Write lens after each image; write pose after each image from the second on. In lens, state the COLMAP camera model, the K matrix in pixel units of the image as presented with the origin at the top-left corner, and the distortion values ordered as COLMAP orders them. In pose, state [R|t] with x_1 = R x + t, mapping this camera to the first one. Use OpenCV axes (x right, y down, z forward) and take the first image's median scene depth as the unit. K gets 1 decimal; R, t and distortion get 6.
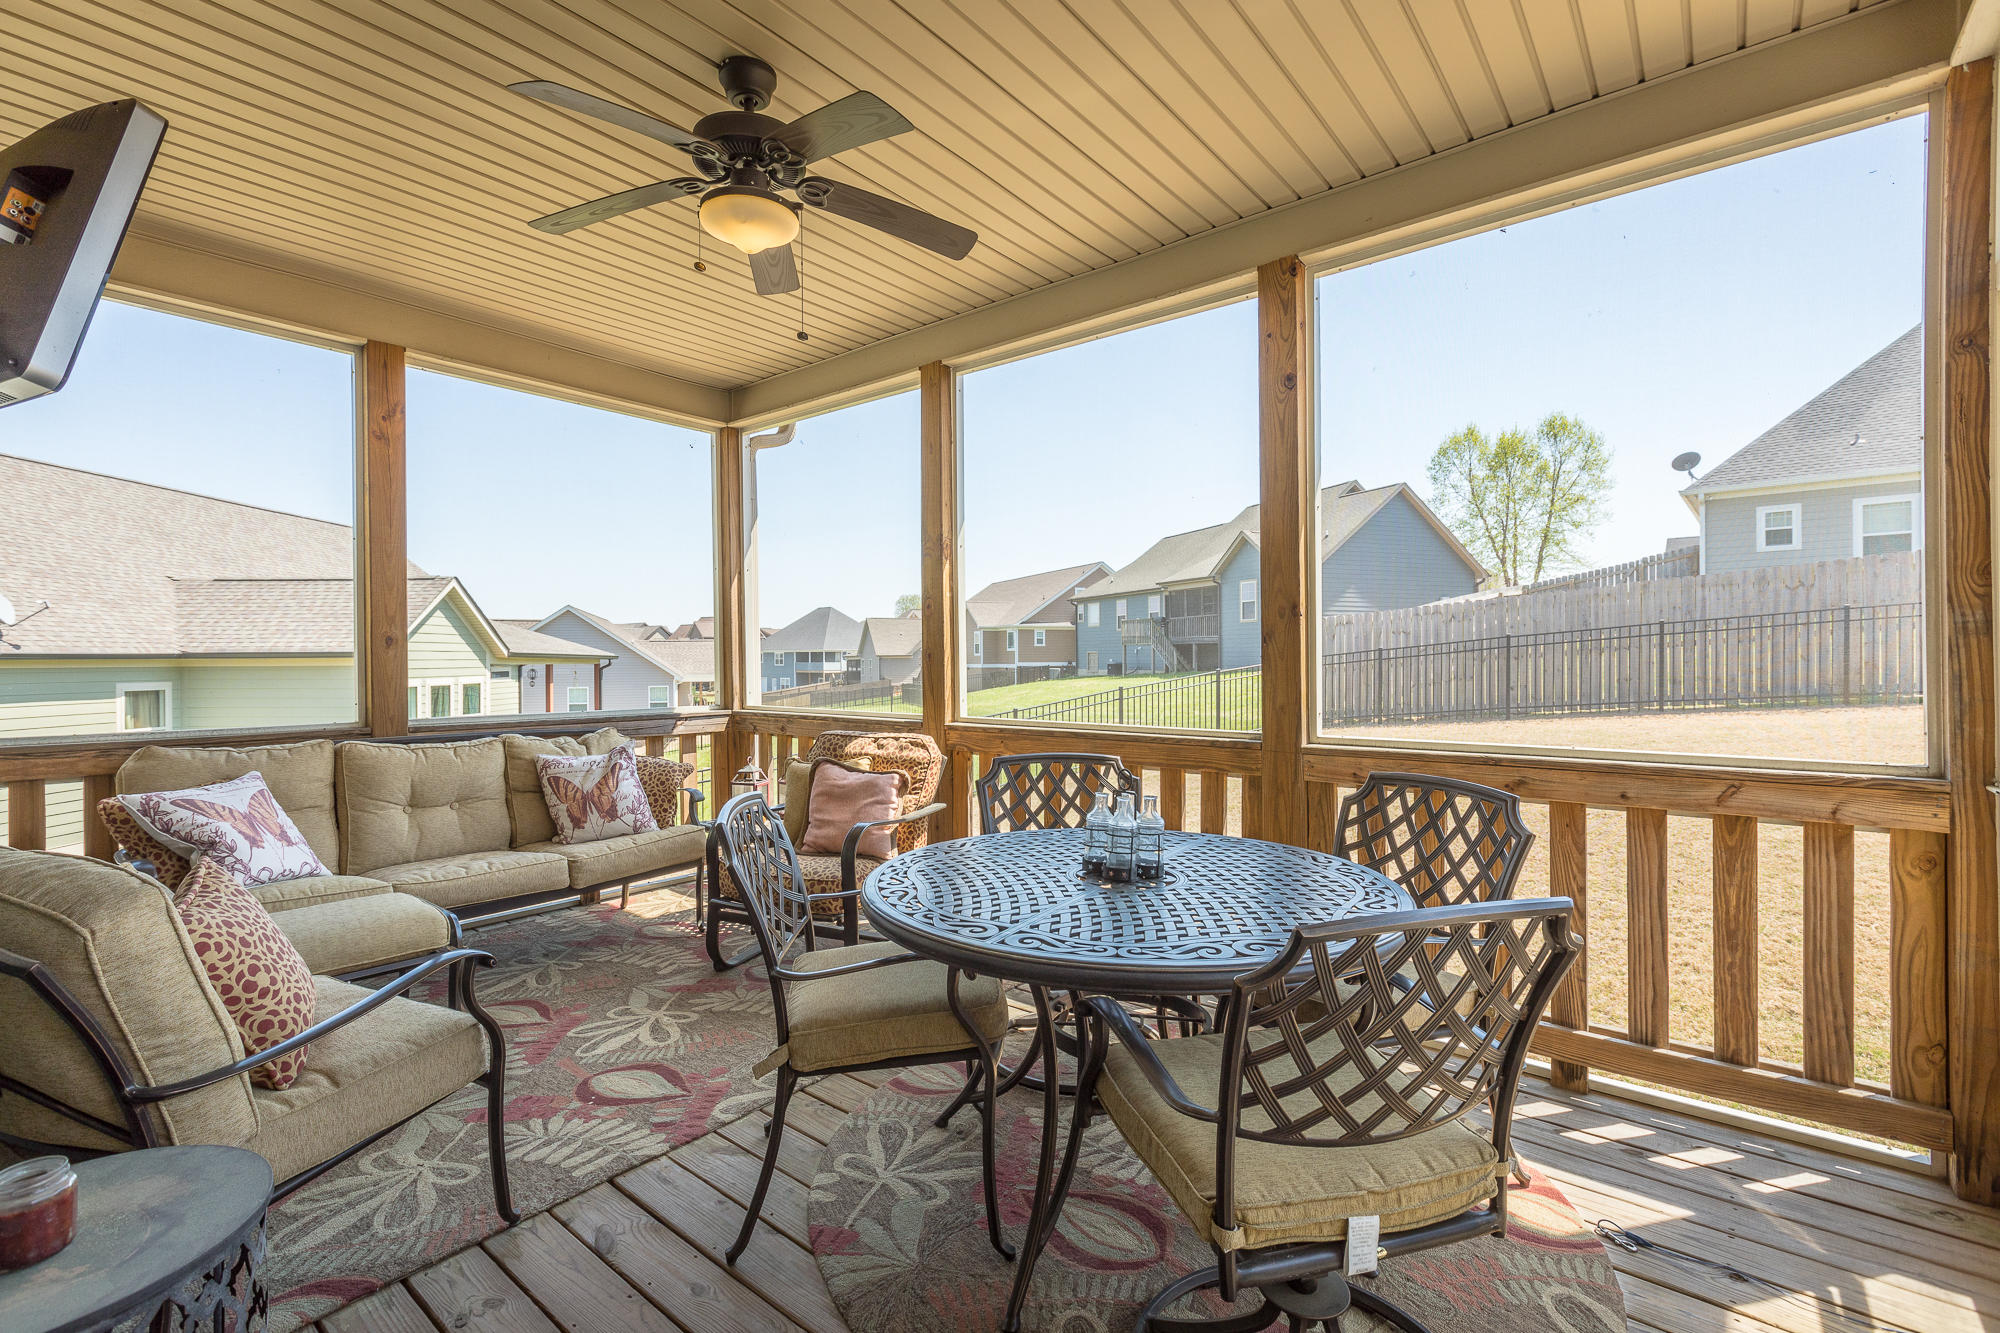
lens RADIAL K [[892.9, 0, 982.2], [0, 892.9, 656.9], [0, 0, 1]] dist [0.004307, -0.000438]
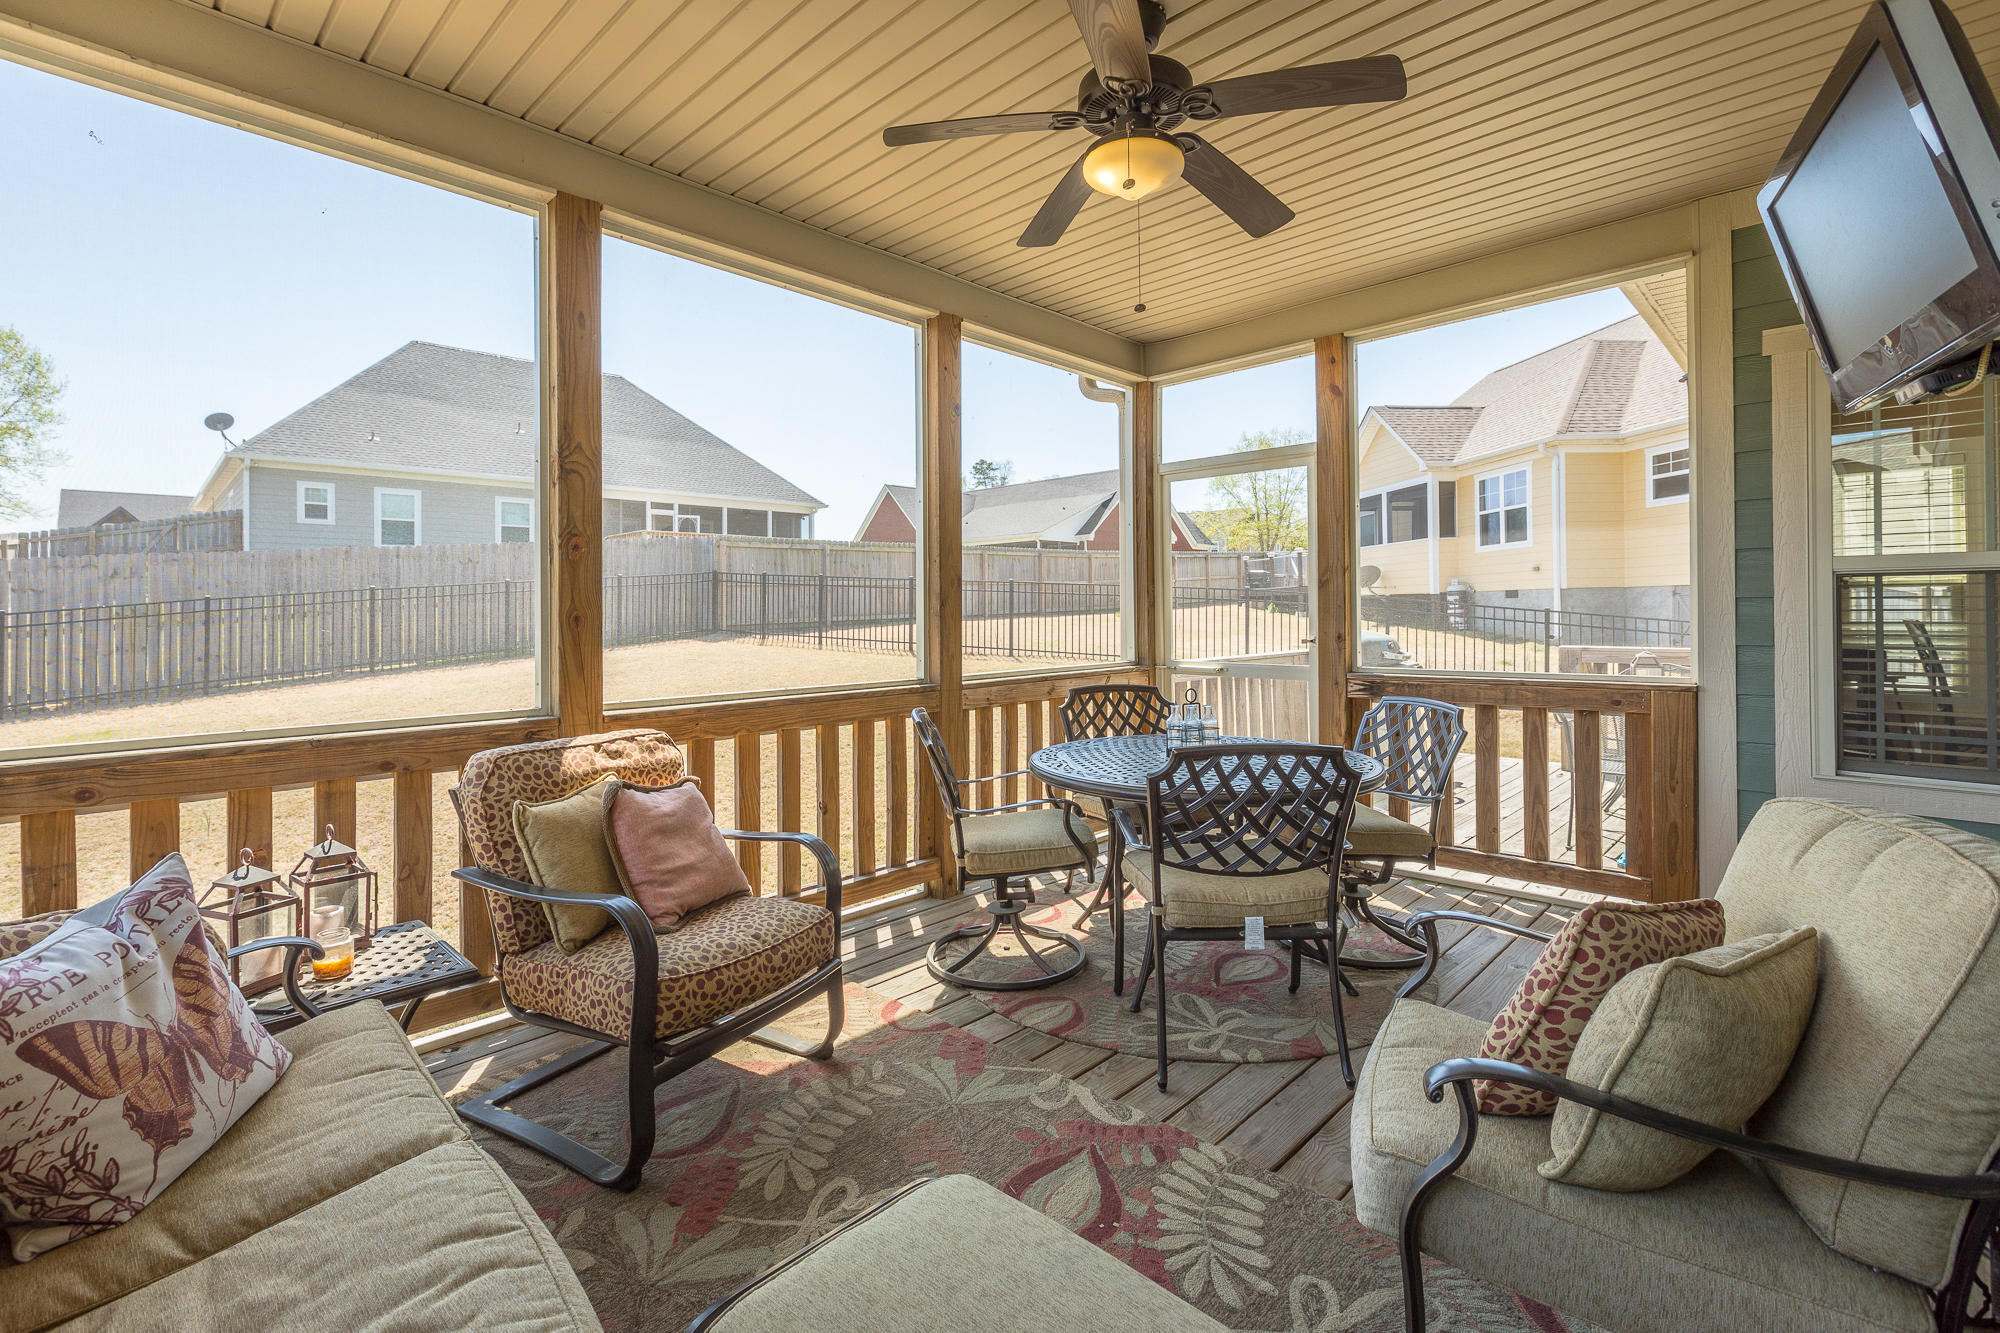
lens RADIAL K [[922.4, 0, 962.8], [0, 922.4, 604.2], [0, 0, 1]] dist [0.001037, 0.000158]
pose [[0.128264, 0.015626, 0.991617, -0.200673], [0.006532, 0.999841, -0.016600, 0.001289], [-0.991719, 0.008607, 0.128142, 0.162388]]
